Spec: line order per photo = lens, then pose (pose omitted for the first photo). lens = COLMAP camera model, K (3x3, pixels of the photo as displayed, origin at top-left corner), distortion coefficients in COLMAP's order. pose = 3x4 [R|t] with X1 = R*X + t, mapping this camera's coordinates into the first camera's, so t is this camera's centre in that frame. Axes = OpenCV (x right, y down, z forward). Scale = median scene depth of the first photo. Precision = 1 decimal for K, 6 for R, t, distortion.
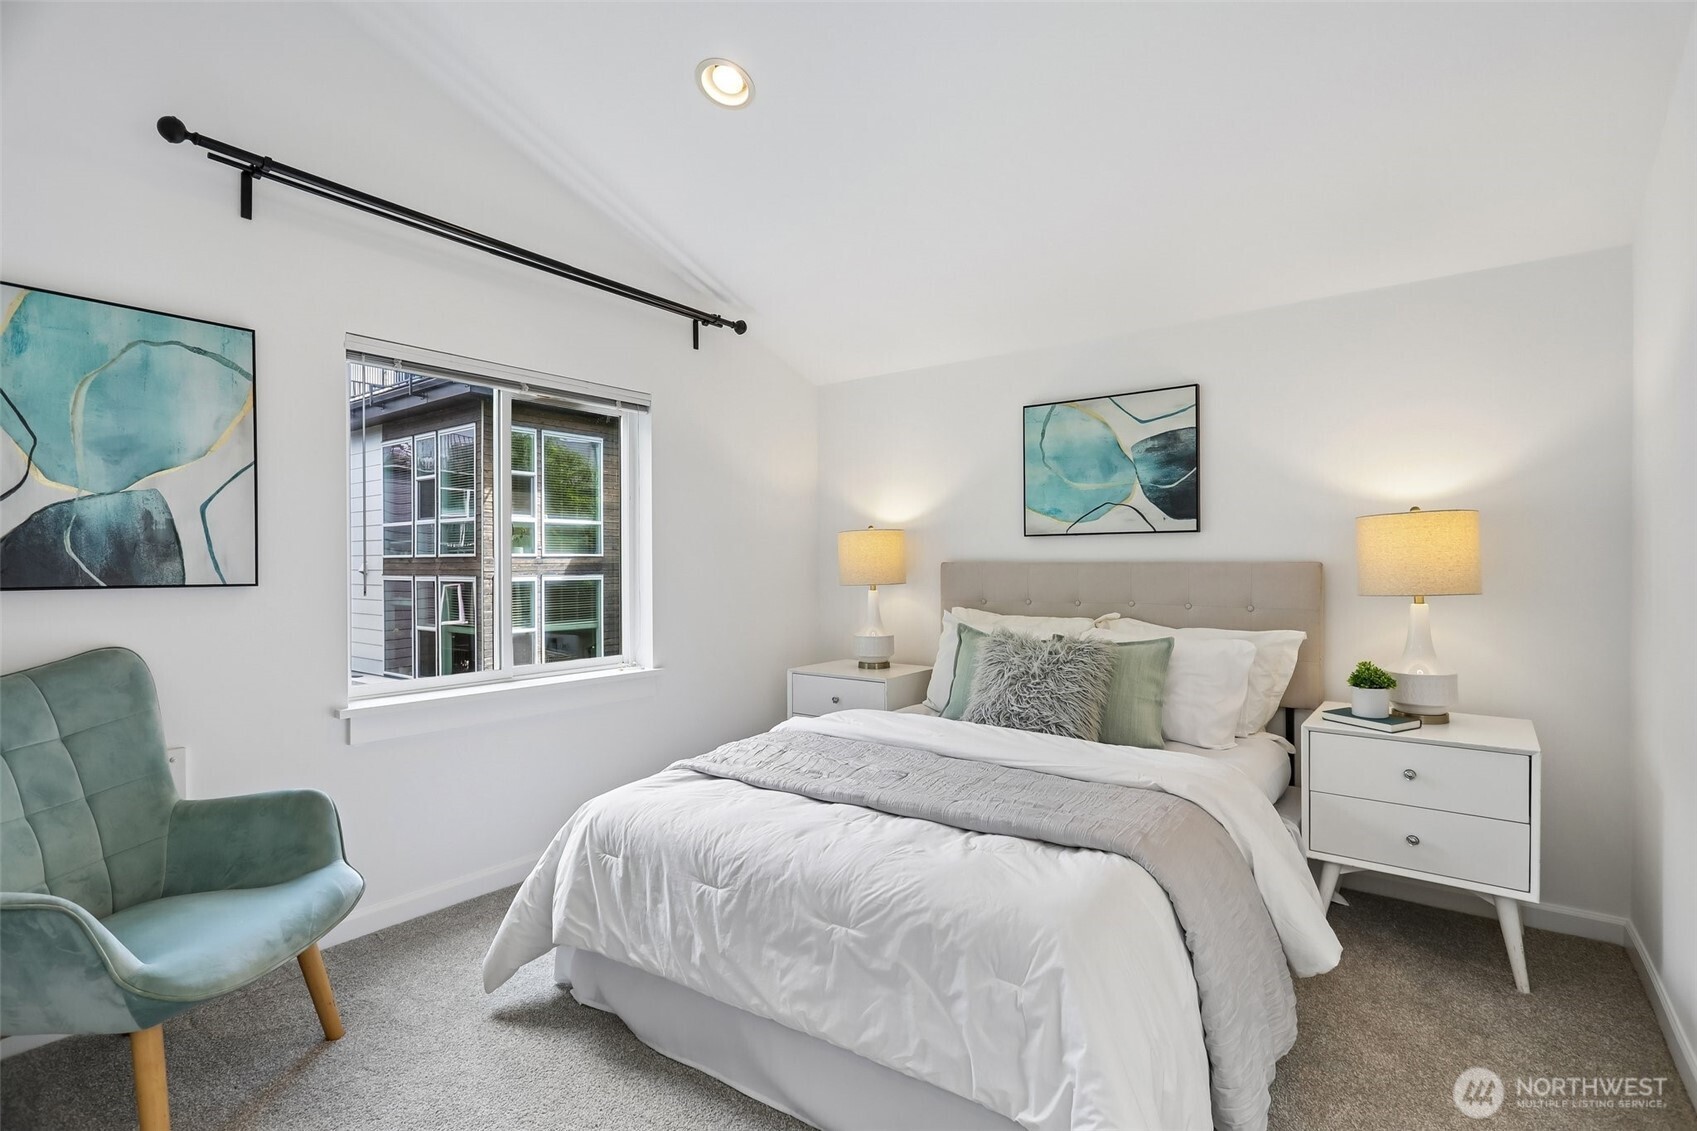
lens RADIAL K [[805.0, 0, 846.0], [0, 805.0, 573.2], [0, 0, 1]] dist [-0.001702, 0.004749]
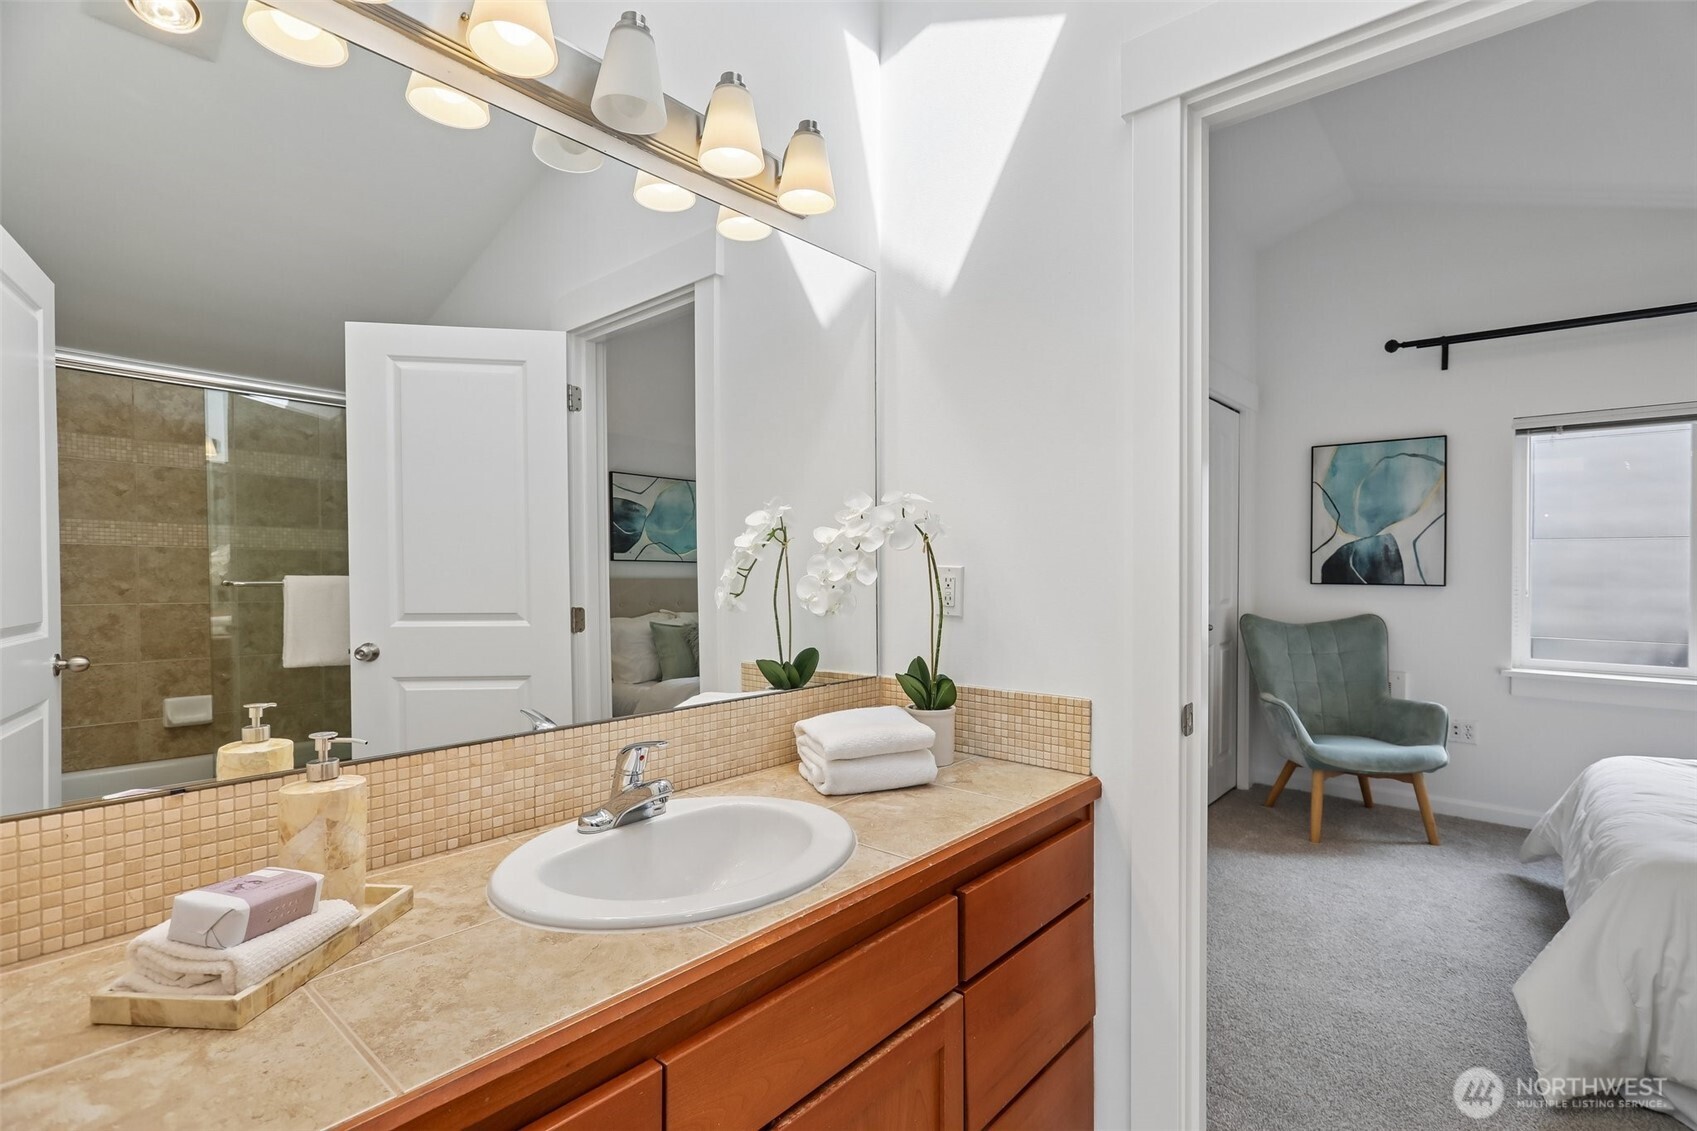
lens RADIAL K [[805.0, 0, 847.8], [0, 805.0, 563.7], [0, 0, 1]] dist [-0.001702, 0.004749]
pose [[-0.059827, 0.007040, -0.998184, 1.121954], [-0.008789, 0.999933, 0.007579, -0.035975], [0.998170, 0.009227, -0.059761, -0.166006]]
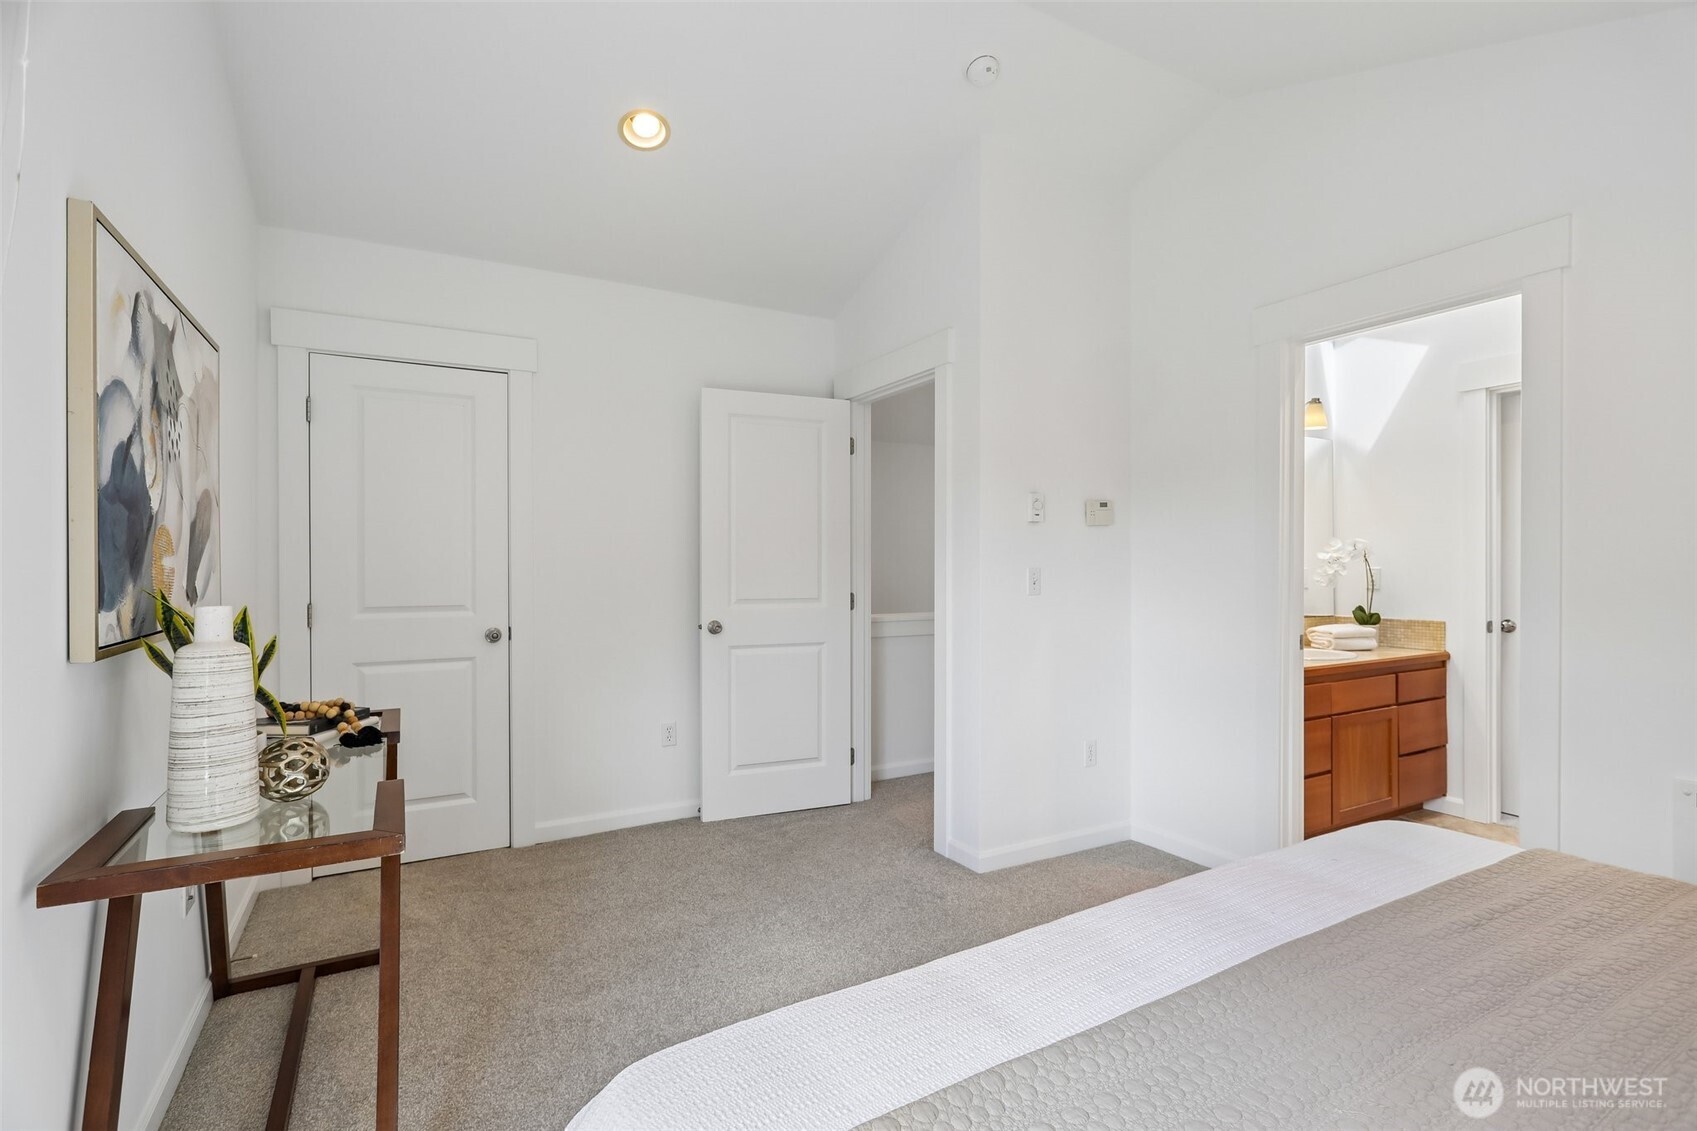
lens RADIAL K [[805.0, 0, 846.3], [0, 805.0, 566.7], [0, 0, 1]] dist [-0.001702, 0.004749]
pose [[-0.380802, 0.002576, -0.924653, 5.838098], [-0.006602, 0.999963, 0.005505, -0.029642], [0.924633, 0.008201, -0.380771, -1.400206]]
